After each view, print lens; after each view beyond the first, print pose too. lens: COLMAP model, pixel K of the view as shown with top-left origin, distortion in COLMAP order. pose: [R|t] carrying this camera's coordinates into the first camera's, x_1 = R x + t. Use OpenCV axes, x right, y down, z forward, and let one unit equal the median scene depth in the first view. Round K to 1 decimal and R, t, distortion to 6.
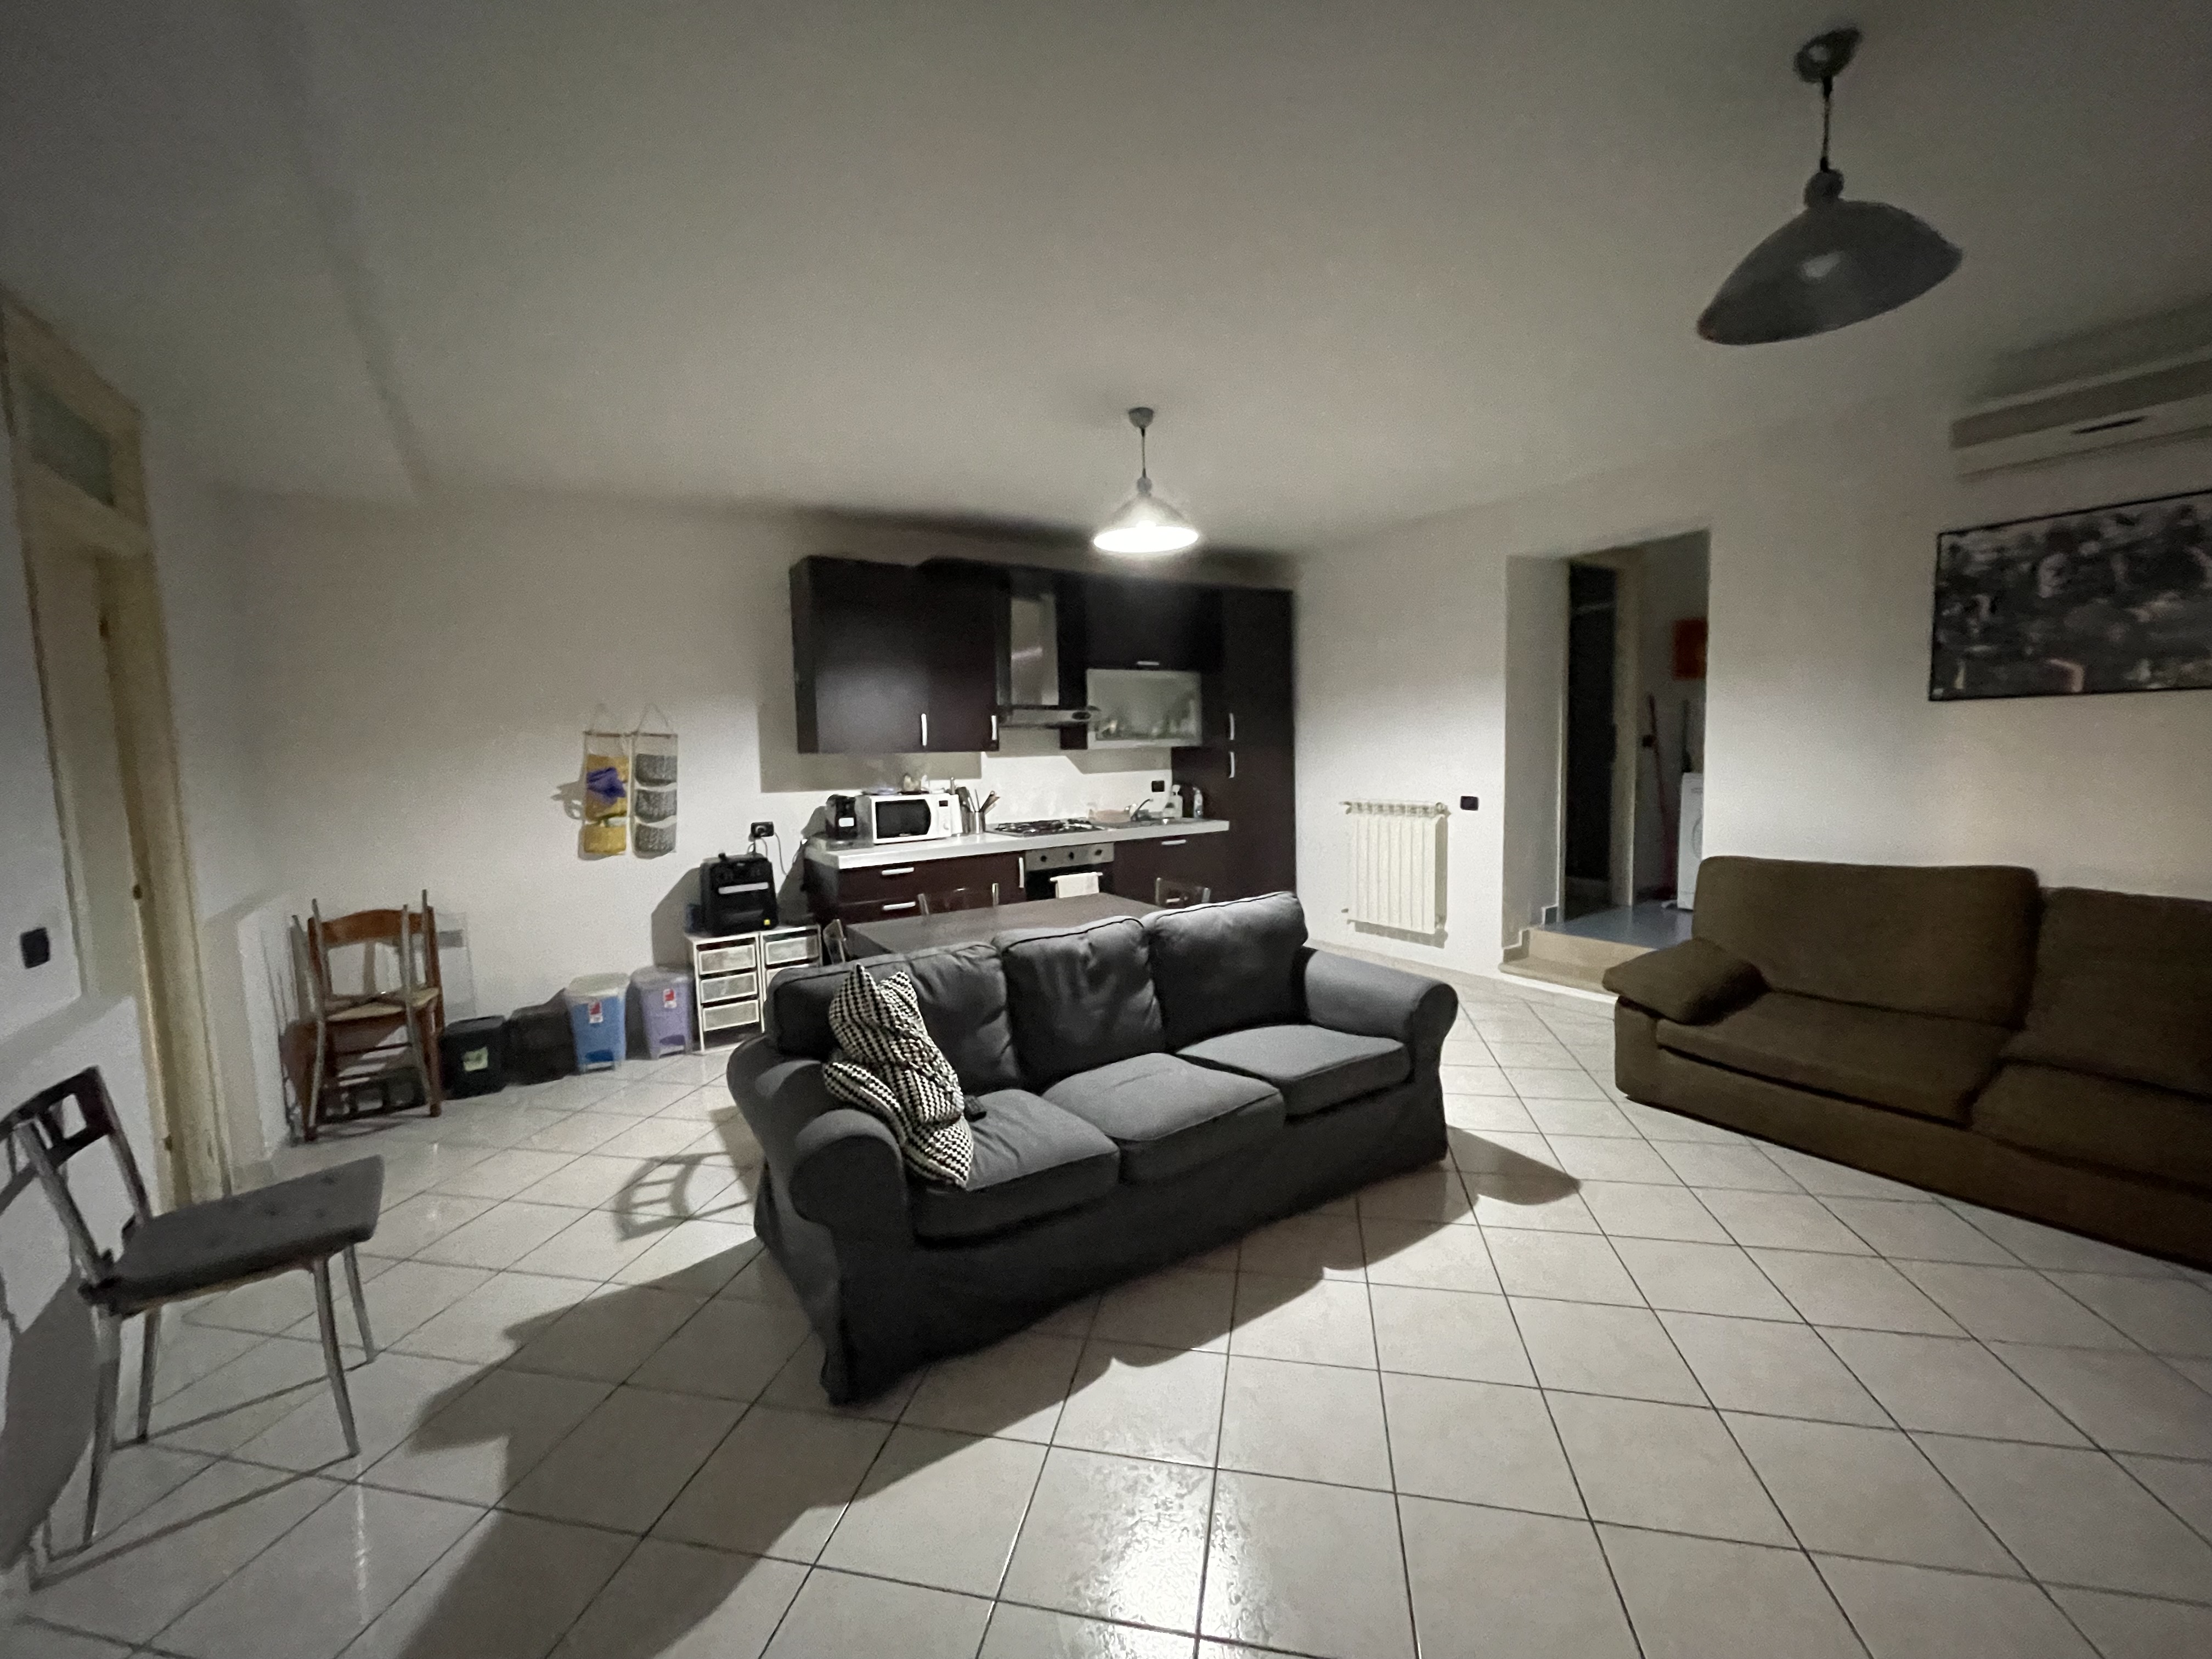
lens RADIAL K [[899.2, 0, 1106.0], [0, 899.2, 829.5], [0, 0, 1]] dist [-0.000489, -0.000016]
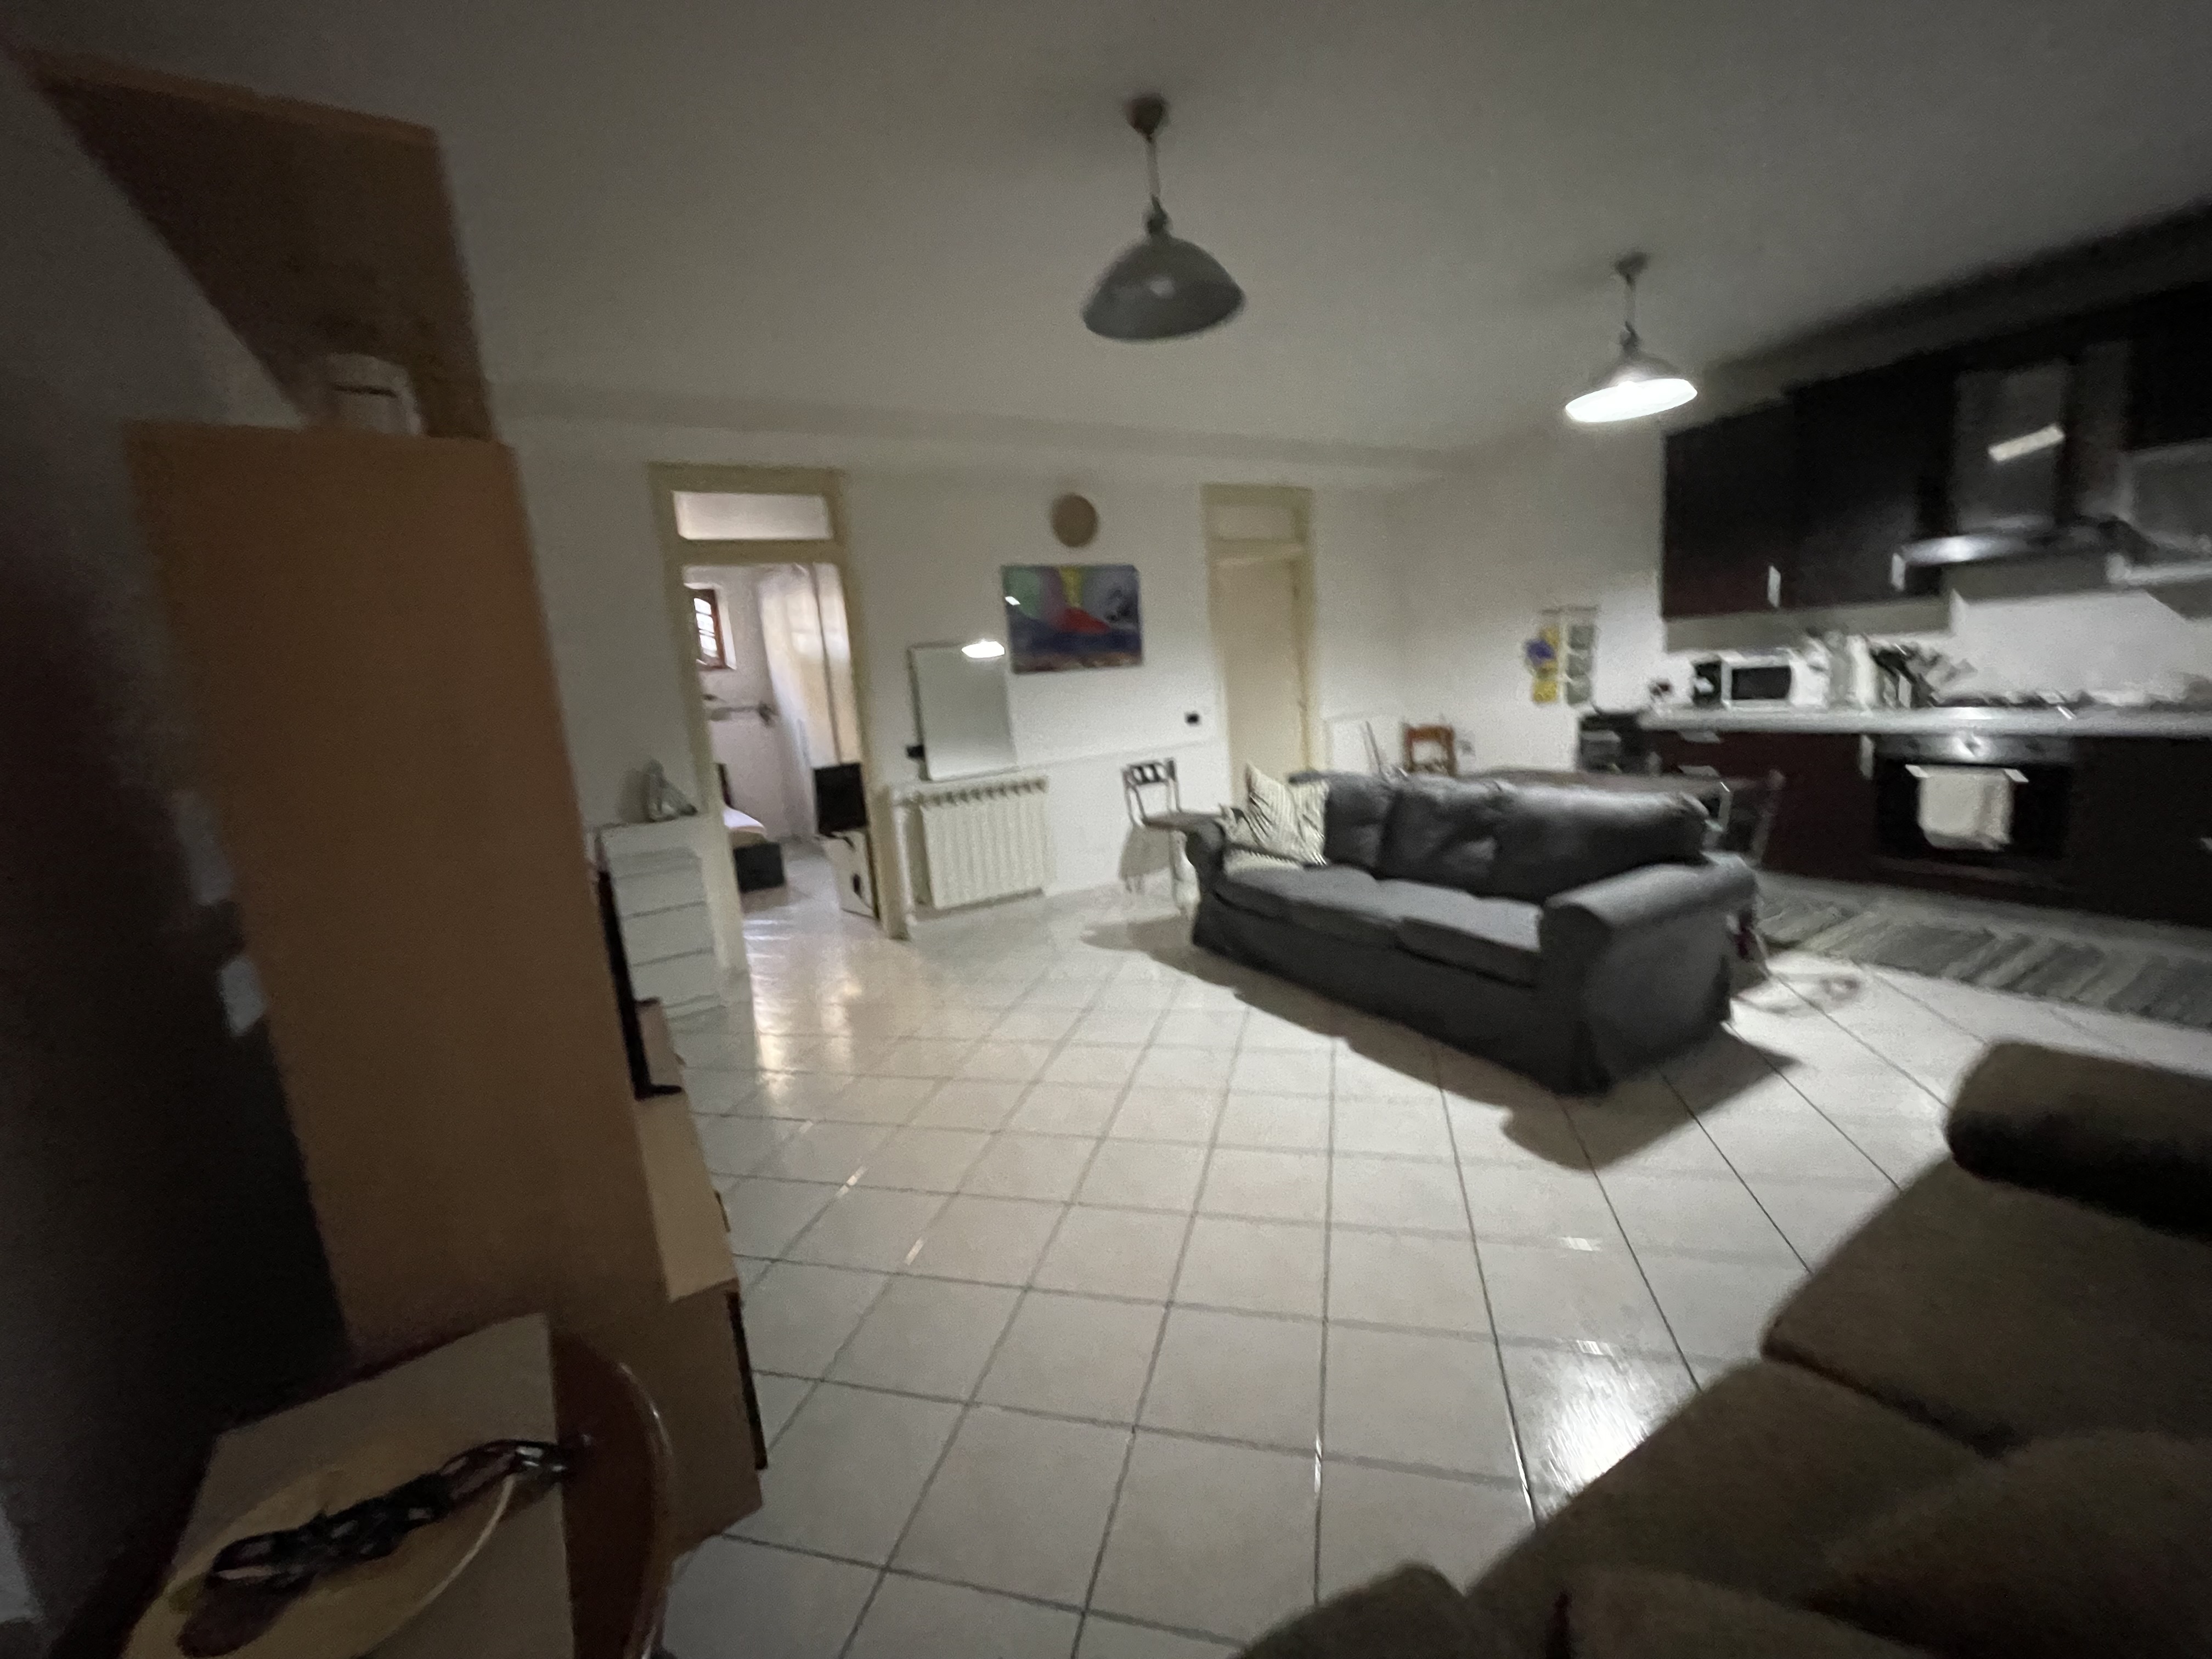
lens RADIAL K [[899.2, 0, 1106.0], [0, 899.2, 829.5], [0, 0, 1]] dist [-0.000489, -0.000016]
pose [[-0.055637, 0.200175, -0.978179, 0.864367], [-0.007391, 0.979587, 0.200884, -0.052404], [0.998424, 0.018406, -0.053021, 0.396396]]
